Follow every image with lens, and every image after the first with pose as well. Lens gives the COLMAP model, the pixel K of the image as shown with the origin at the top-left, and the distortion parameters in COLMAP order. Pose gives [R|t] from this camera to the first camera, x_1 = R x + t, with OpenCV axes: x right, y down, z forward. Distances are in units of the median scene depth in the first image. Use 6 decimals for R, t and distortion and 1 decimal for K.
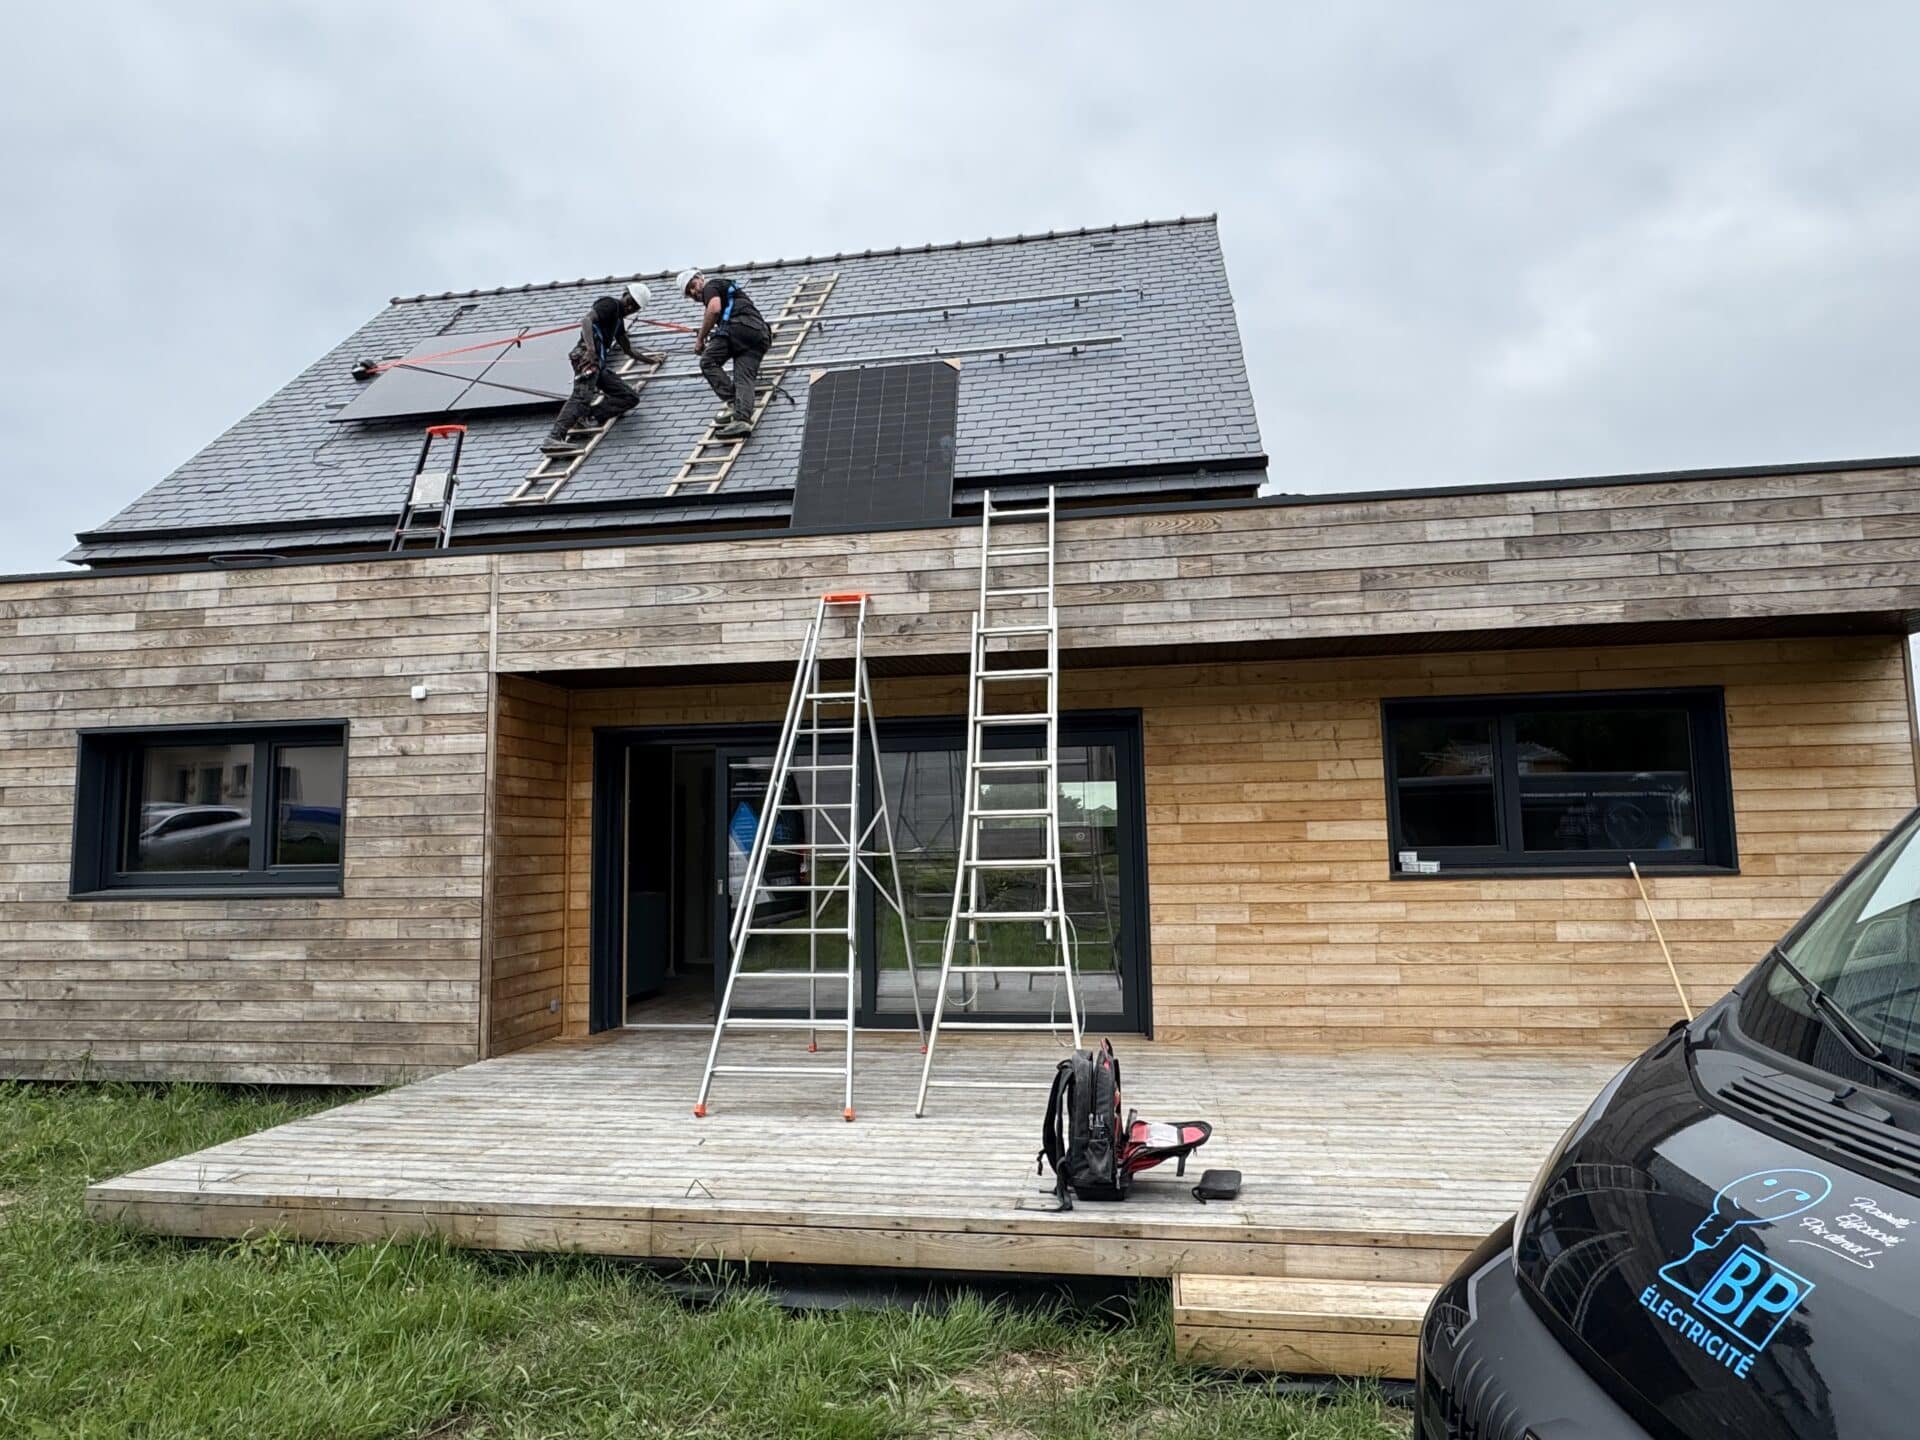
lens RADIAL K [[1192.7, 0, 958.5], [0, 1192.7, 721.9], [0, 0, 1]] dist [-0.003275, 0.003846]
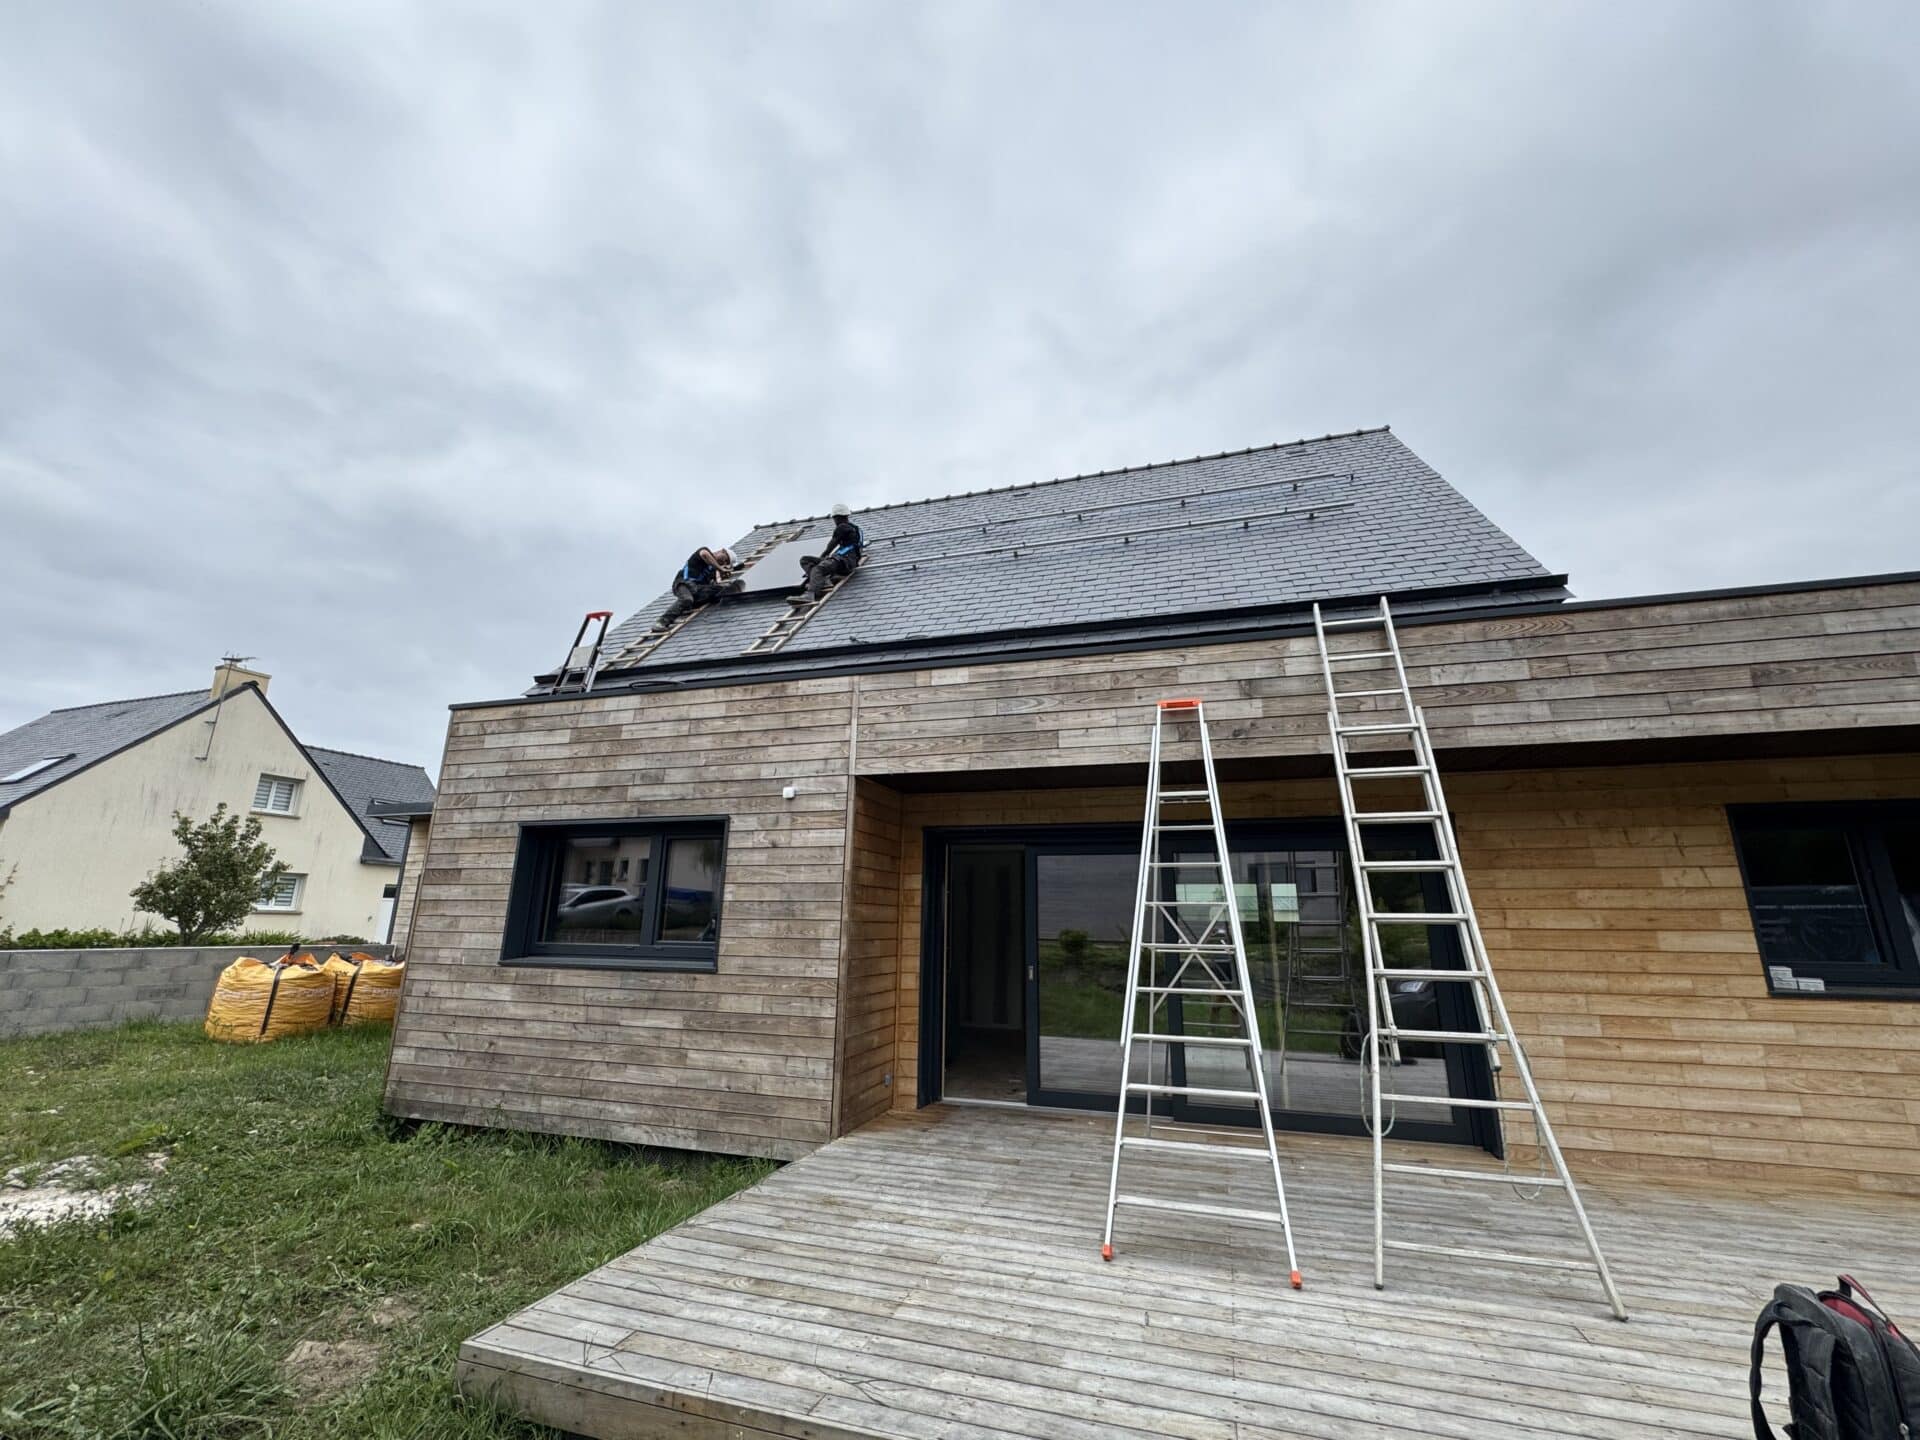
lens RADIAL K [[790.6, 0, 960.0], [0, 790.6, 720.0], [0, 0, 1]] dist [-0.001985, -0.000278]
pose [[0.989727, -0.006861, -0.142804, -0.178931], [-0.014506, 0.988874, -0.148045, 0.016955], [0.142231, 0.148596, 0.978616, 0.261951]]
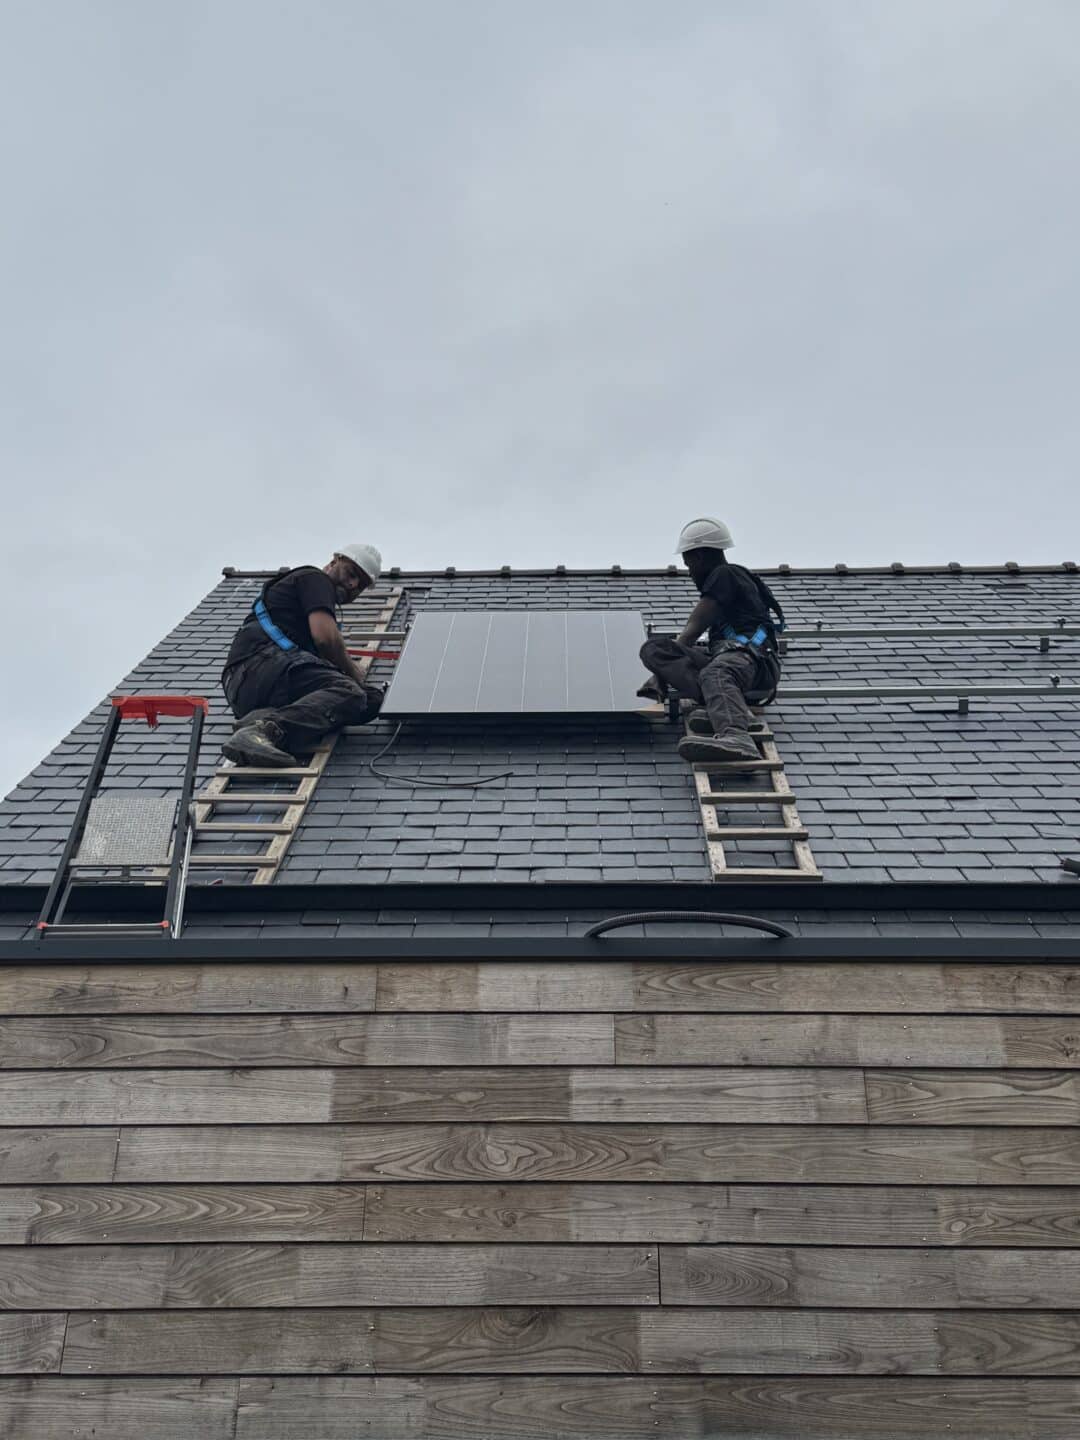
lens RADIAL K [[1748.0, 0, 540.0], [0, 1748.0, 720.0], [0, 0, 1]] dist [0.201751, -0.418027]
pose [[0.988900, 0.090140, 0.118114, -0.748047], [-0.036075, 0.916826, -0.397654, 0.014369], [-0.144134, 0.388980, 0.909901, 0.535970]]
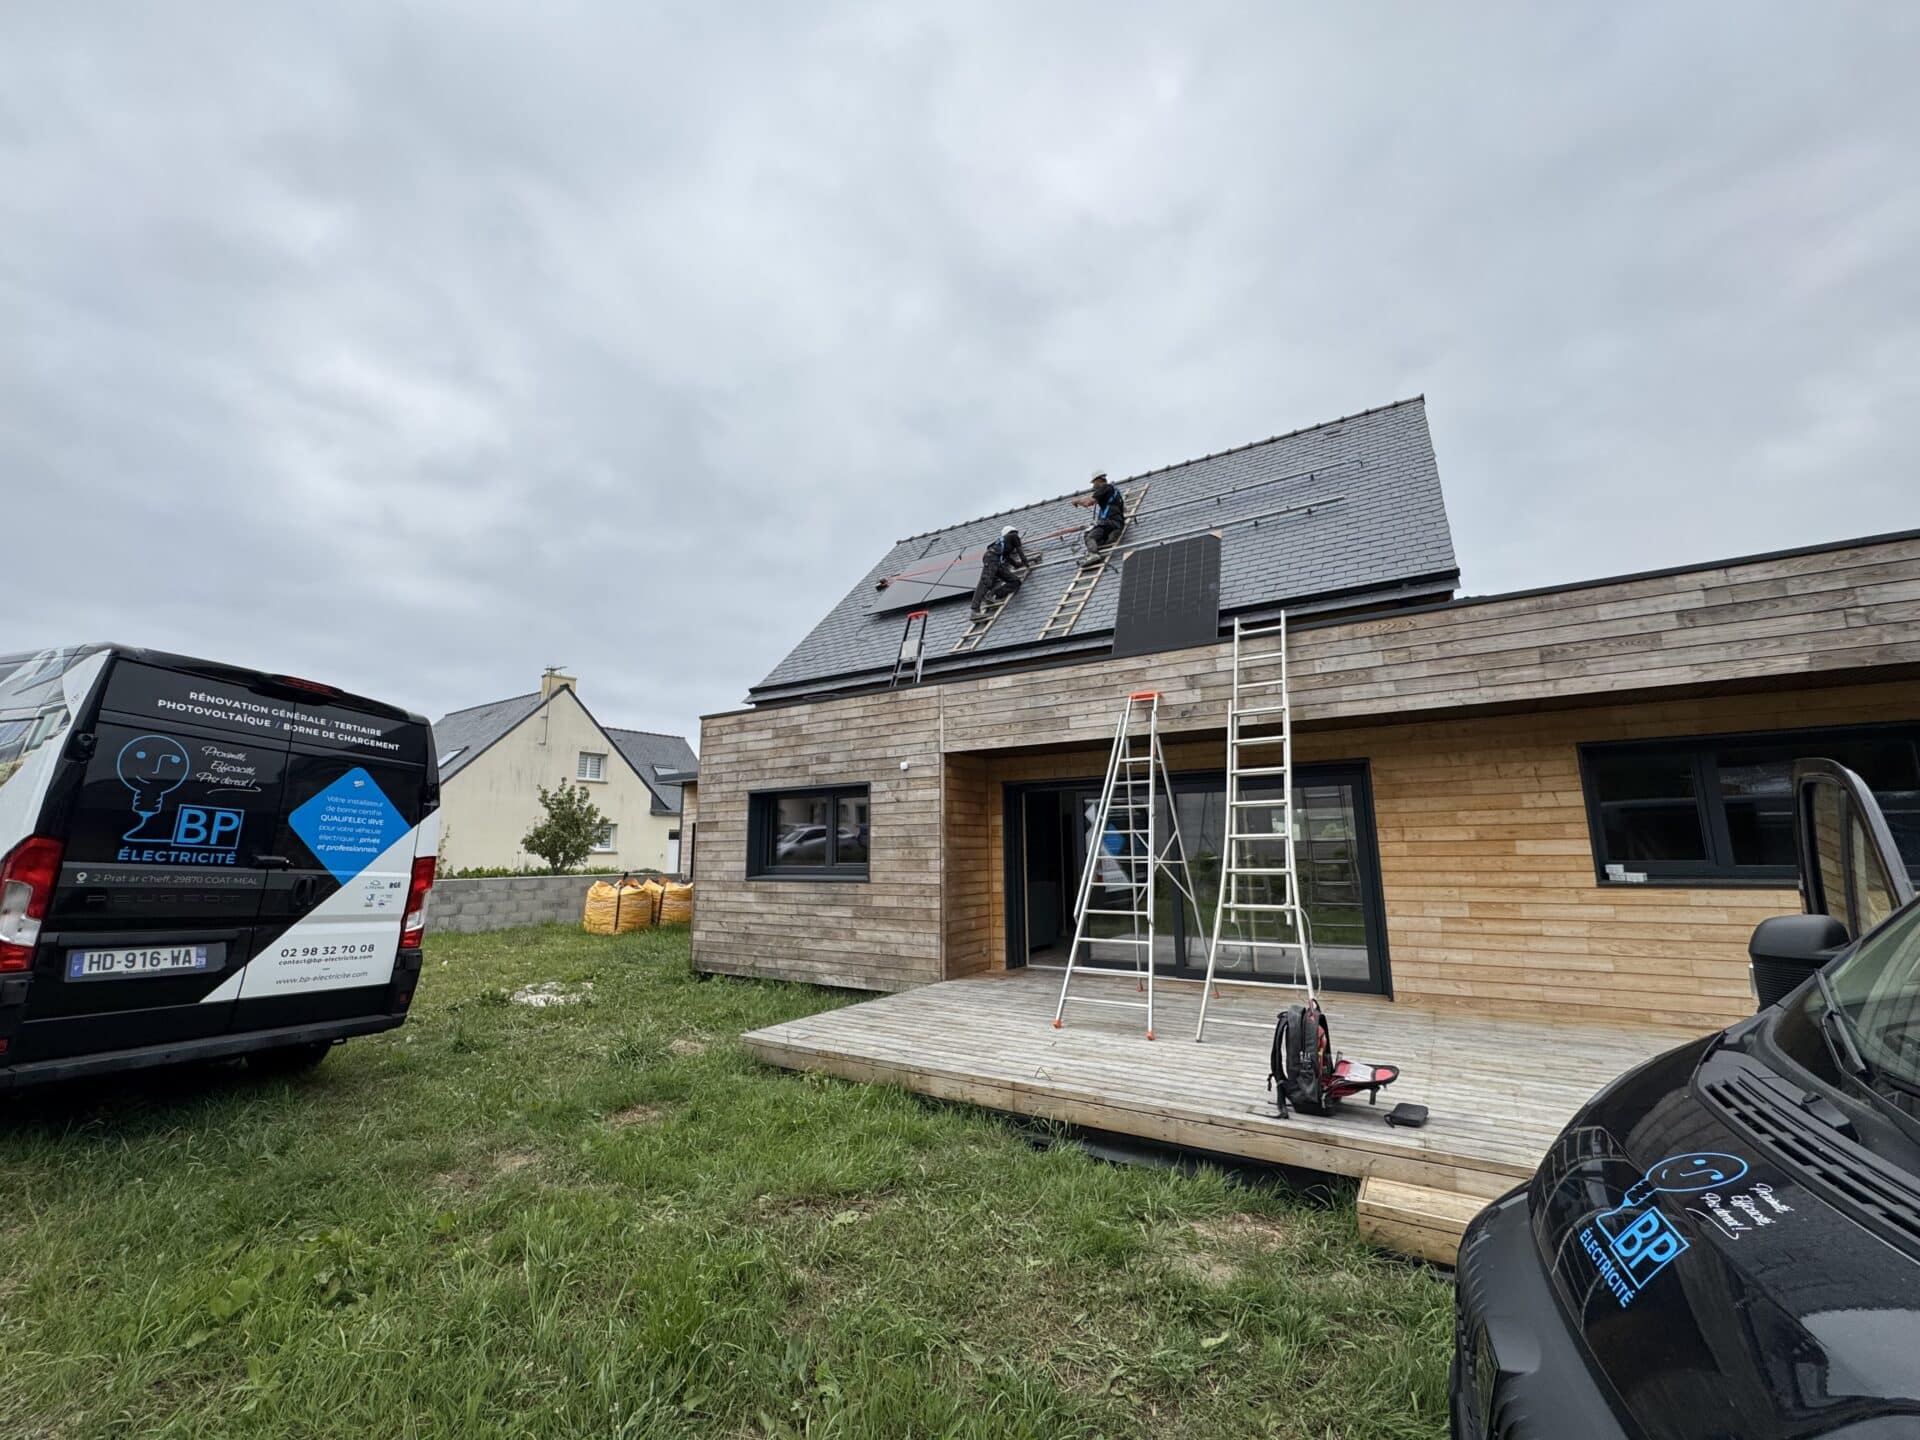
lens RADIAL K [[768.5, 0, 956.6], [0, 768.5, 720.3], [0, 0, 1]] dist [-0.002281, 0.000372]
pose [[0.920513, -0.059133, -0.386211, 0.061494], [0.035536, 0.997055, -0.067964, -0.011952], [0.389092, 0.048837, 0.919903, -0.018079]]
